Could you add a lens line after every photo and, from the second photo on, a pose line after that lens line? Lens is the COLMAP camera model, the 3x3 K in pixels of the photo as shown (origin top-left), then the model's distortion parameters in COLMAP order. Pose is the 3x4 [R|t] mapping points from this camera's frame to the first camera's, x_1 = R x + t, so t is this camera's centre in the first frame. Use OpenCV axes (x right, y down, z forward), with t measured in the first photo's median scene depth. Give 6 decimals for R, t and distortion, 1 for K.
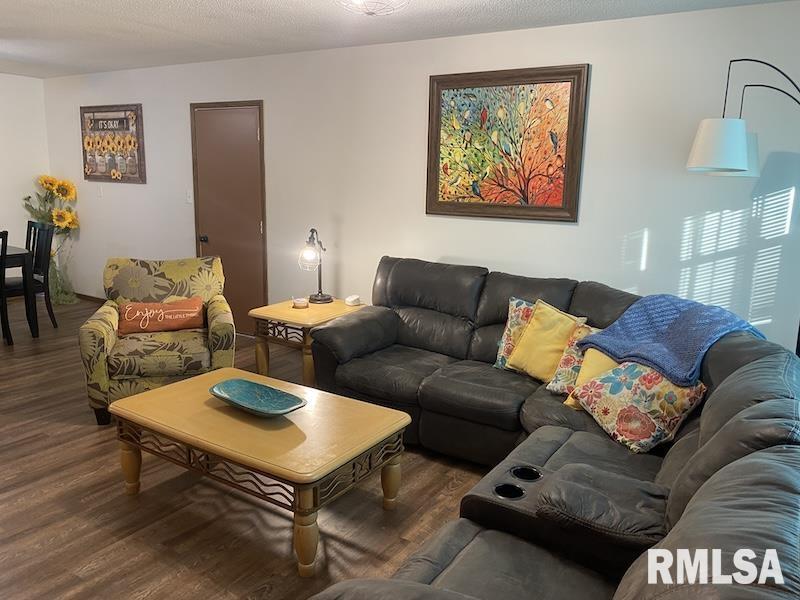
lens RADIAL K [[607.7, 0, 400.0], [0, 607.7, 300.0], [0, 0, 1]] dist [0.157642, -0.166032]
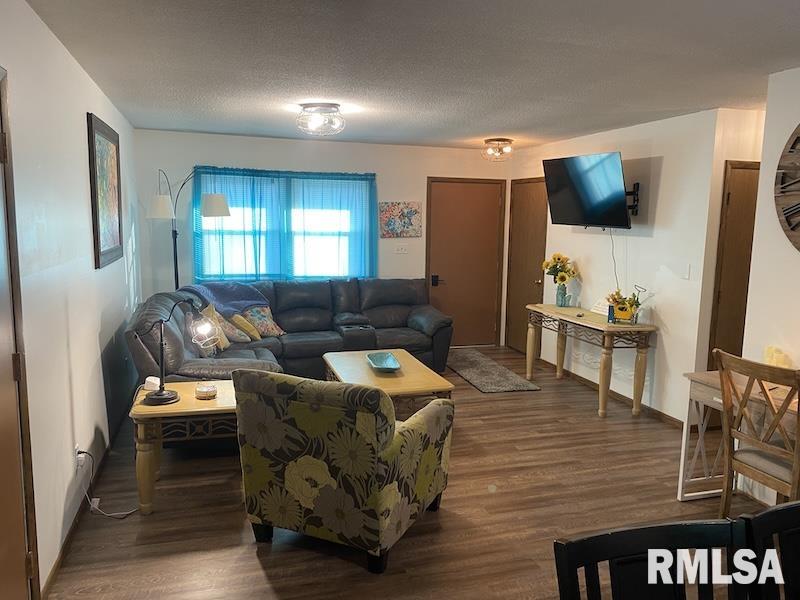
lens RADIAL K [[607.7, 0, 400.0], [0, 607.7, 300.0], [0, 0, 1]] dist [0.157642, -0.166032]
pose [[-0.770195, -0.126798, 0.625078, -1.168718], [0.086989, 0.949999, 0.299893, -0.454288], [-0.631849, 0.285351, -0.720654, 1.935304]]
